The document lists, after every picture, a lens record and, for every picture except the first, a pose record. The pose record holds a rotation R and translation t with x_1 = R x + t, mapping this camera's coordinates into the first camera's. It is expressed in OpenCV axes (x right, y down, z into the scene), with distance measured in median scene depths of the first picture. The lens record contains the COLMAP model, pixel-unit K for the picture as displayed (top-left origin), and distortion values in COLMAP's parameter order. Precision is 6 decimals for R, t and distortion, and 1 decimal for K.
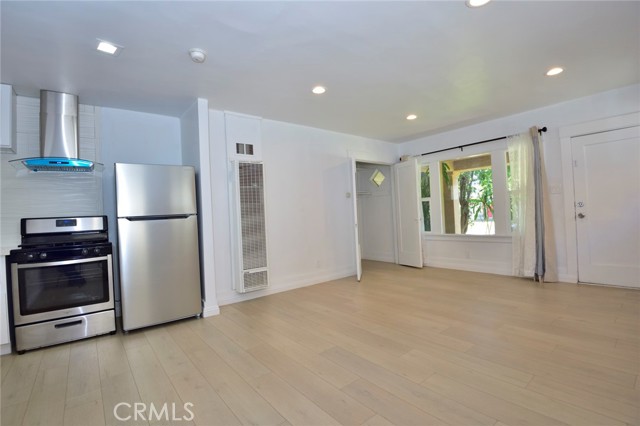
lens RADIAL K [[291.8, 0, 313.9], [0, 291.8, 210.3], [0, 0, 1]] dist [-0.028878, -0.007944]
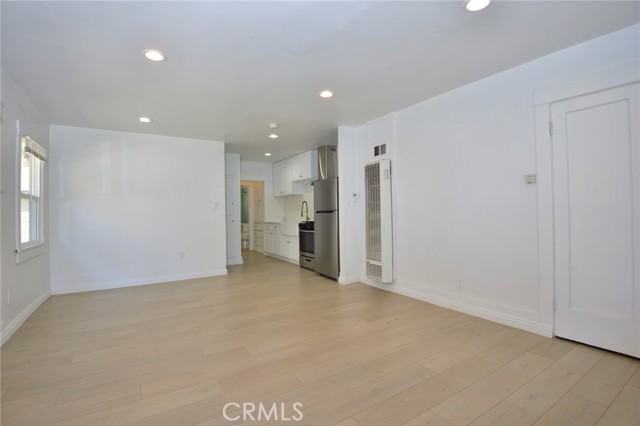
lens RADIAL K [[291.8, 0, 317.2], [0, 291.8, 208.8], [0, 0, 1]] dist [-0.028878, -0.007944]
pose [[-0.099400, 0.035034, -0.994431, 0.921281], [0.034680, 0.998895, 0.031725, -0.037312], [0.994443, -0.031333, -0.100505, 0.921595]]
